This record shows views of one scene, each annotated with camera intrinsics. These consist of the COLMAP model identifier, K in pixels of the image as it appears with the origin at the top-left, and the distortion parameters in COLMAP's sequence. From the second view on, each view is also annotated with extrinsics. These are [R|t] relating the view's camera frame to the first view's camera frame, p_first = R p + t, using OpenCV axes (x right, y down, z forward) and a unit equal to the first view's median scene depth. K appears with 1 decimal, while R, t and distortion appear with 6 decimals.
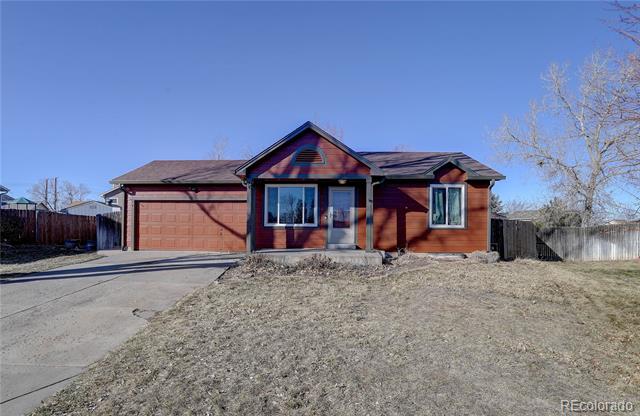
lens RADIAL K [[362.0, 0, 320.0], [0, 362.0, 226.7], [0, 0, 1]] dist [-0.001665, -0.000197]
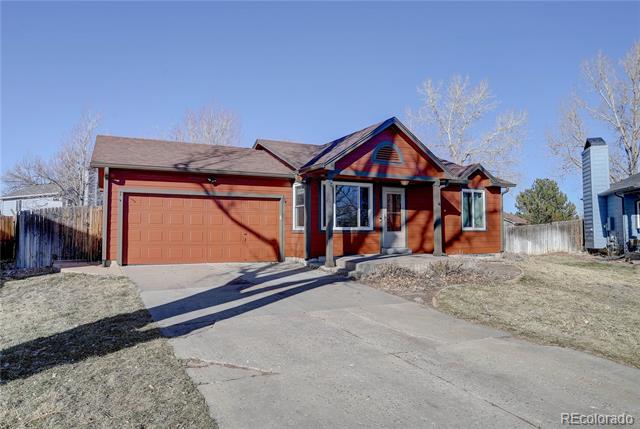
lens RADIAL K [[407.1, 0, 320.0], [0, 407.1, 214.5], [0, 0, 1]] dist [0.000992, -0.000013]
pose [[0.880500, 0.010662, 0.473926, -0.611427], [0.001331, 0.999687, -0.024964, -0.012944], [-0.474044, 0.022611, 0.880211, 0.157244]]
